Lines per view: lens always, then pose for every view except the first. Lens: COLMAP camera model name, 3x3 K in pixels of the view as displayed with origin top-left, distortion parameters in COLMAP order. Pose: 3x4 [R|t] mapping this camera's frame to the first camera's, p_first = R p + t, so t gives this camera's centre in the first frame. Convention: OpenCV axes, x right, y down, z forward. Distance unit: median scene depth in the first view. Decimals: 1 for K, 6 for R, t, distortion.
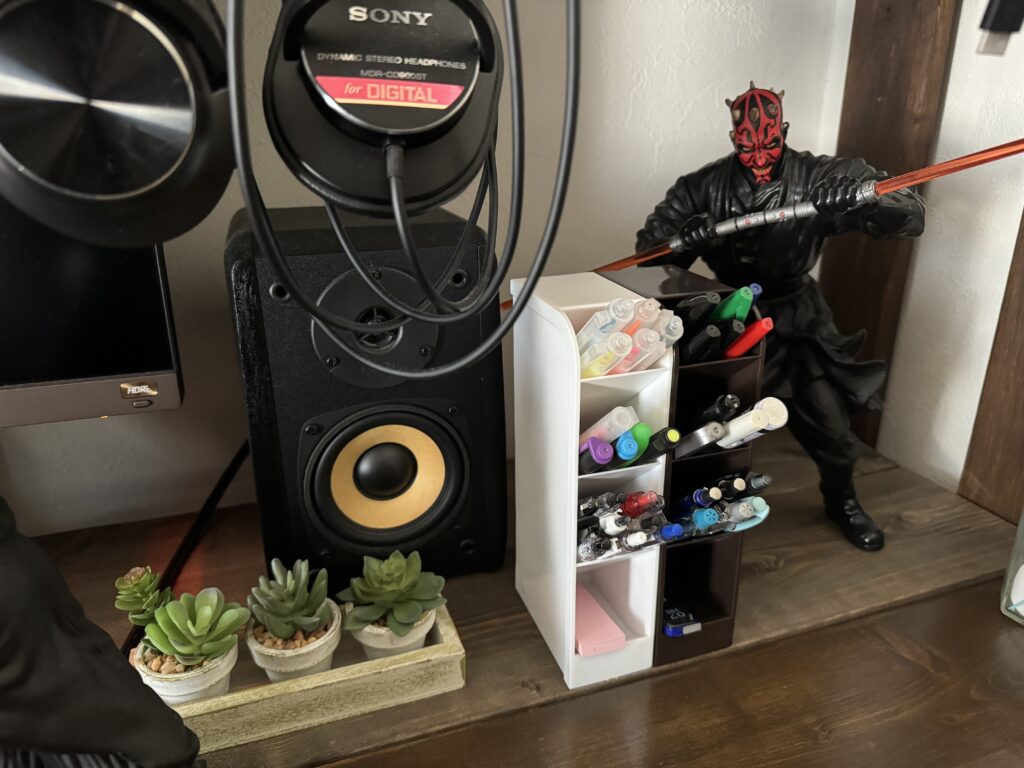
lens RADIAL K [[724.0, 0, 515.3], [0, 724.0, 382.3], [0, 0, 1]] dist [0.007759, -0.041831]
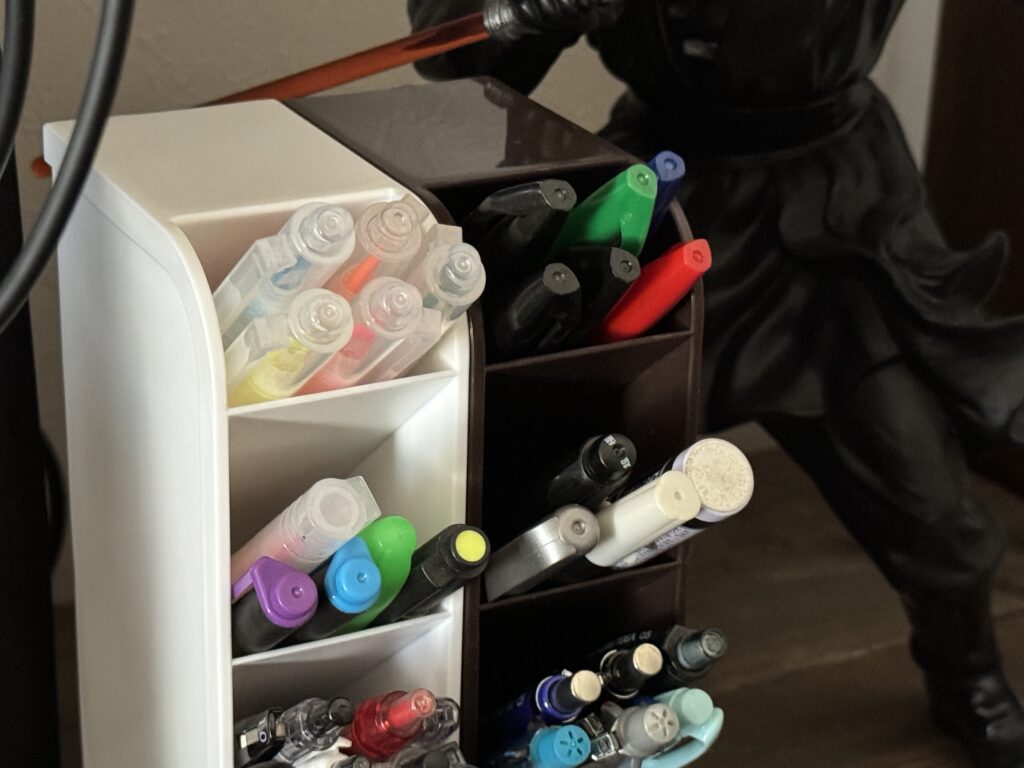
lens RADIAL K [[2354.4, 0, 529.5], [0, 2354.4, 408.8], [0, 0, 1]] dist [0.161076, 0.000000]
pose [[0.986686, -0.028886, 0.160048, 0.042349], [0.021889, 0.998733, 0.045313, -0.050993], [-0.161154, -0.041206, 0.986069, -0.229954]]
